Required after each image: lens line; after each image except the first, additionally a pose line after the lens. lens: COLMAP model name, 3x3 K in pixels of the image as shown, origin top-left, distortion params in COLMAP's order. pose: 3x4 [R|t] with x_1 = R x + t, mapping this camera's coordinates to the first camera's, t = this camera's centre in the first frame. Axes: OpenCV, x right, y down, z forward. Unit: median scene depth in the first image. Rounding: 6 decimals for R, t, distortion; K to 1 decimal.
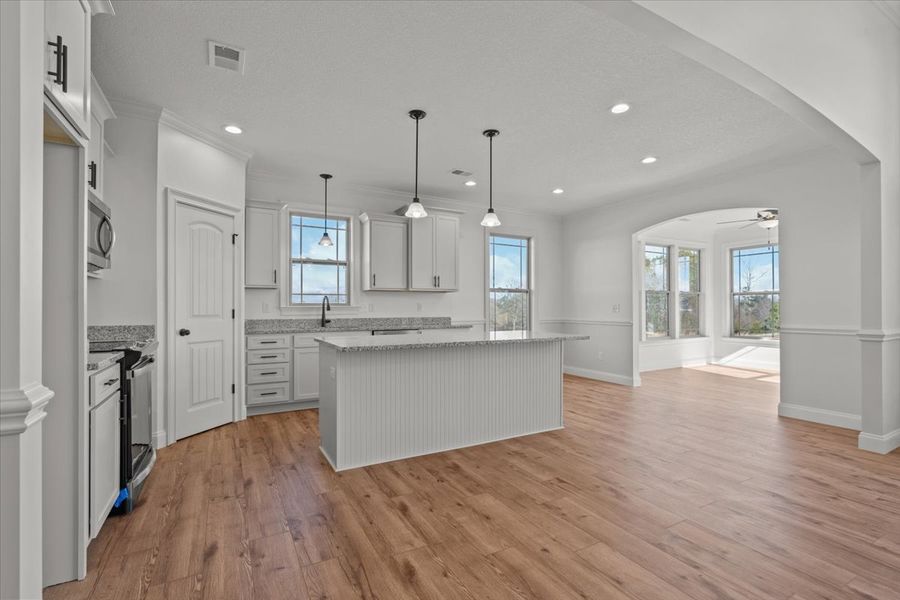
lens RADIAL K [[405.5, 0, 446.9], [0, 405.5, 305.4], [0, 0, 1]] dist [-0.005584, 0.002551]
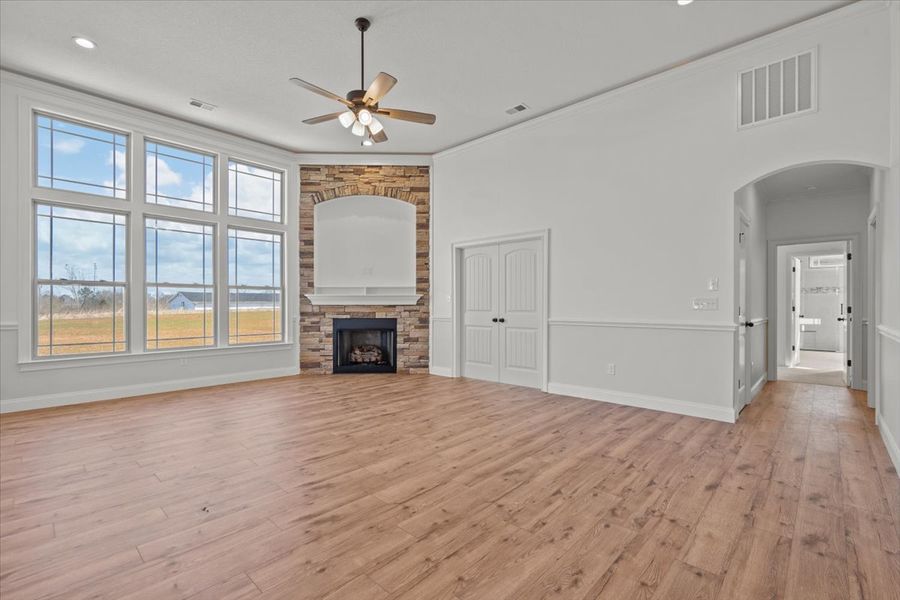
lens RADIAL K [[405.5, 0, 449.3], [0, 405.5, 303.6], [0, 0, 1]] dist [-0.005584, 0.002551]
pose [[-0.311430, 0.003811, 0.950262, -0.172437], [-0.005155, 0.999970, -0.005700, 0.001222], [-0.950255, -0.006673, -0.311401, 0.243602]]
